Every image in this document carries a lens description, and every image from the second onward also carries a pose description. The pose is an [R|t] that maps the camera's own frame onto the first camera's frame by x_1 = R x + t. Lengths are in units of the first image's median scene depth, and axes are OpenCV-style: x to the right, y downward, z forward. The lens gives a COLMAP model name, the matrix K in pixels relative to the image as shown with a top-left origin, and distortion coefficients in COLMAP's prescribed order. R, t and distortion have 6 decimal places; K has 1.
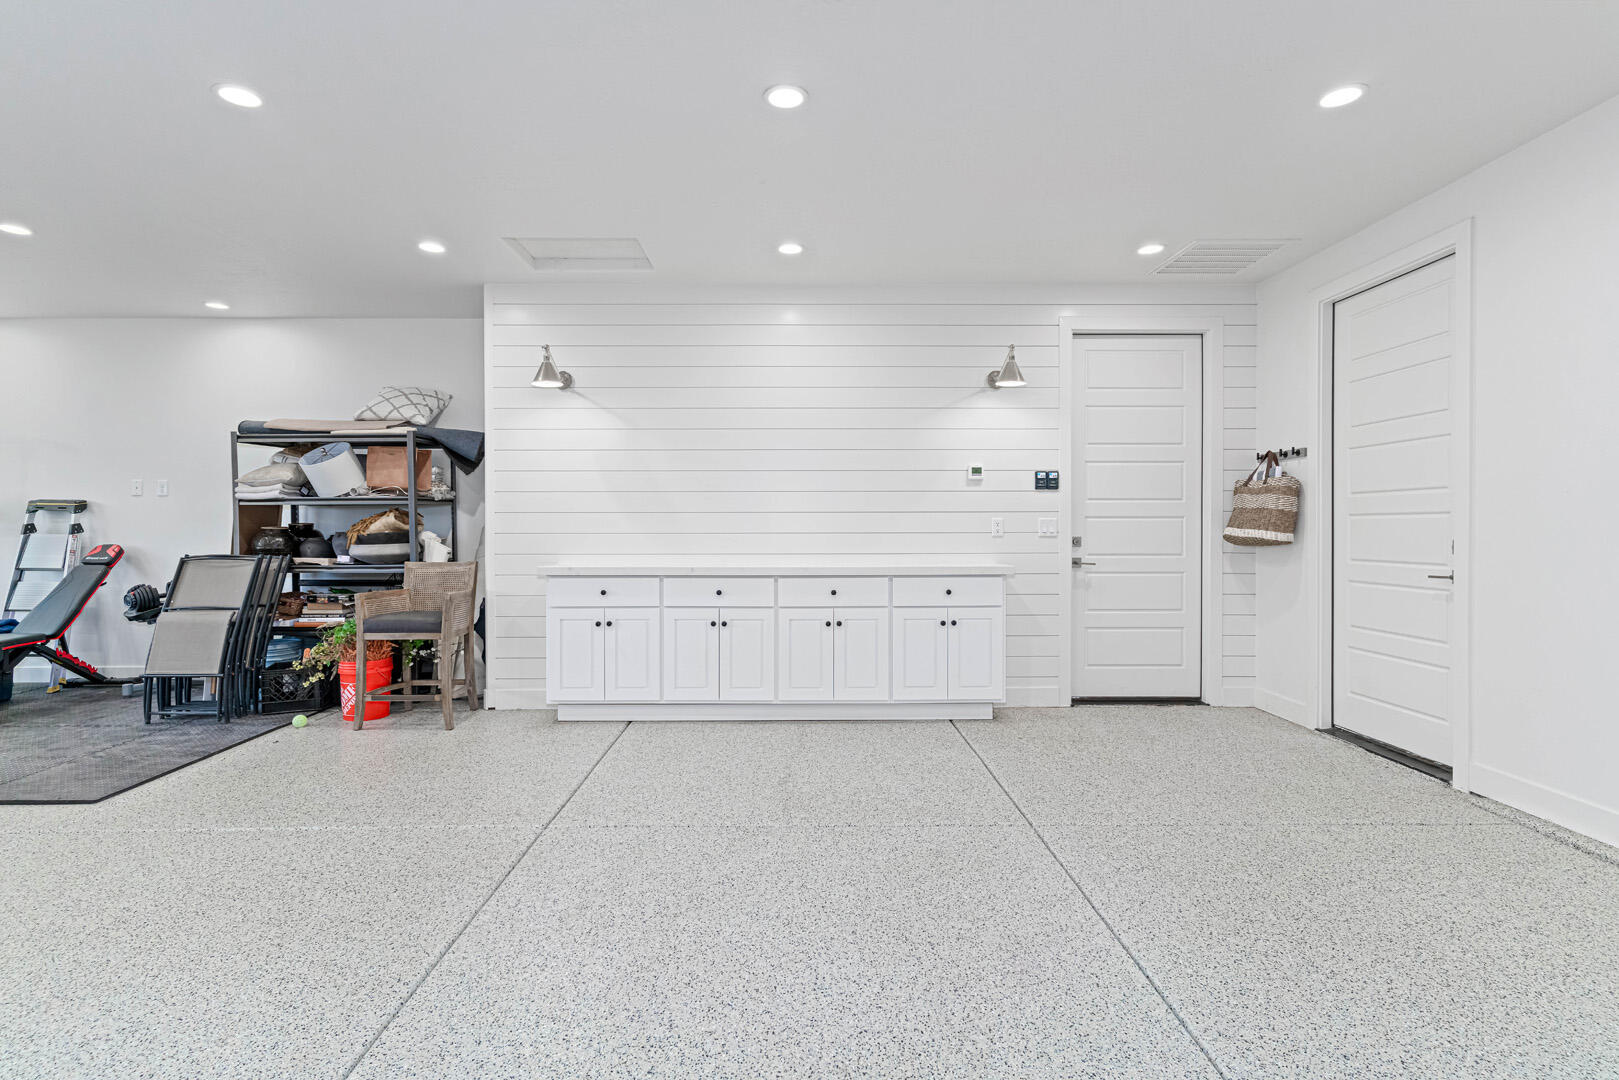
lens RADIAL K [[799.0, 0, 805.7], [0, 799.0, 564.7], [0, 0, 1]] dist [0.020863, -0.000018]
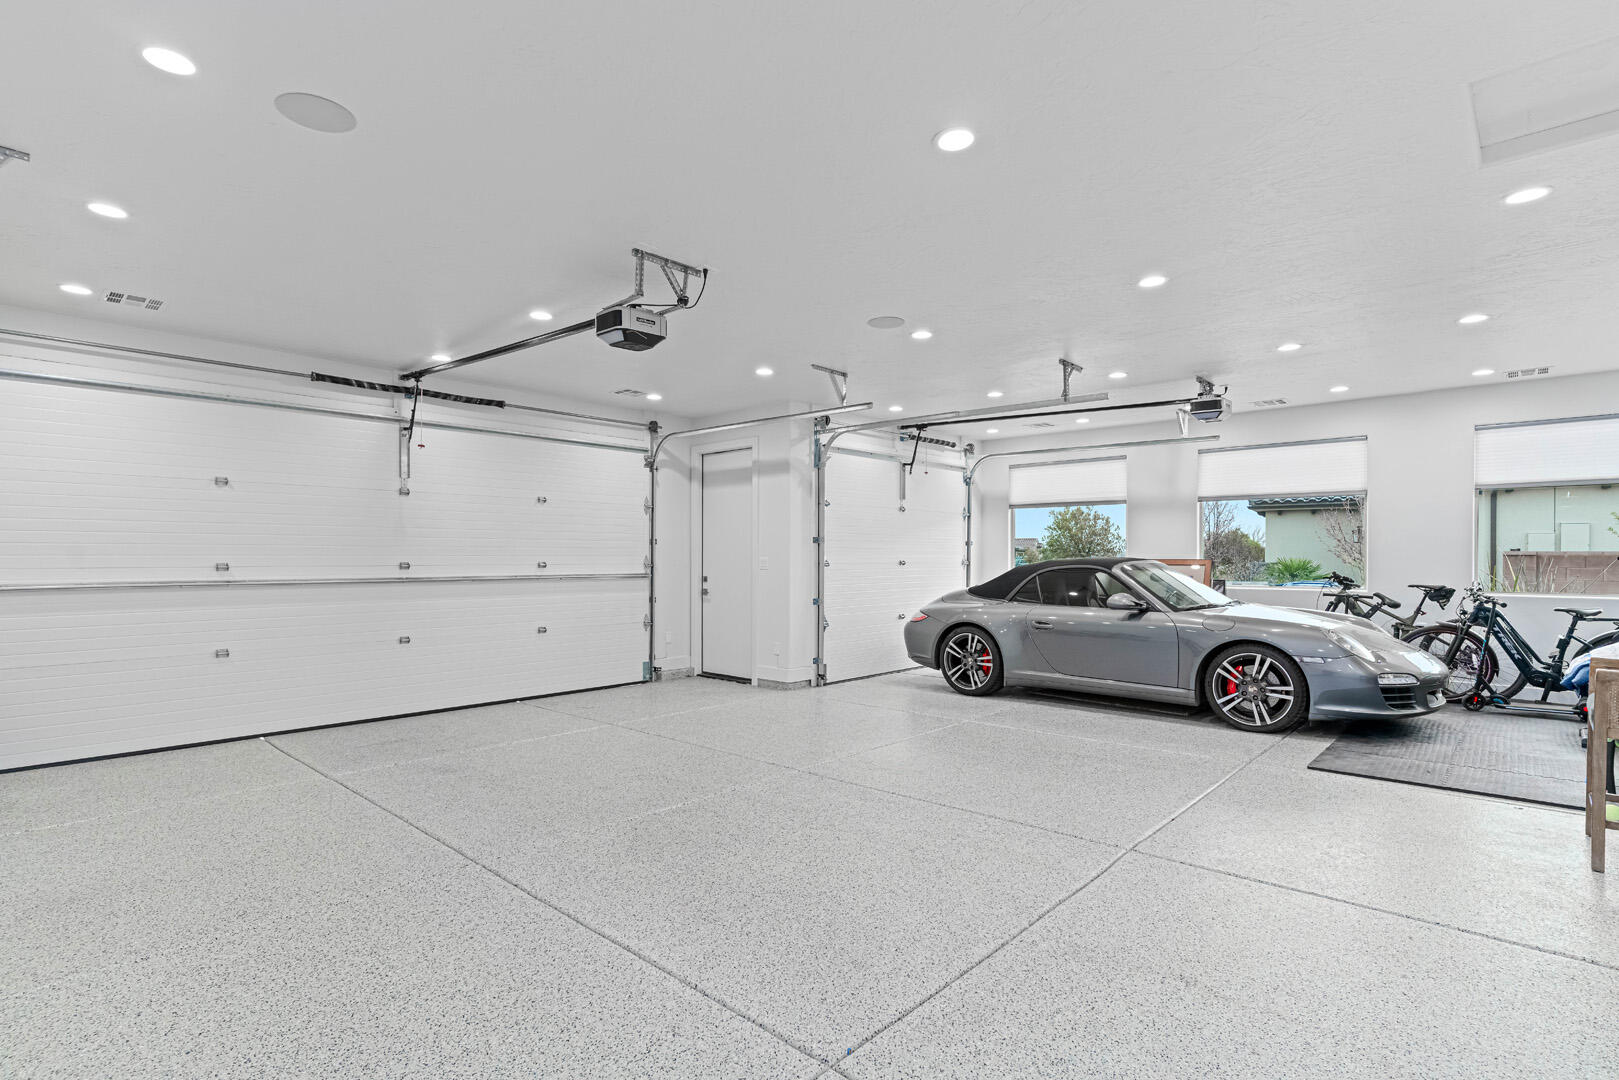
lens RADIAL K [[799.0, 0, 805.7], [0, 799.0, 564.7], [0, 0, 1]] dist [0.020863, -0.000018]
pose [[-0.705107, 0.005837, -0.709077, 0.965250], [-0.031938, 0.998690, 0.039980, -0.111955], [0.708381, 0.050836, -0.703997, 1.843072]]
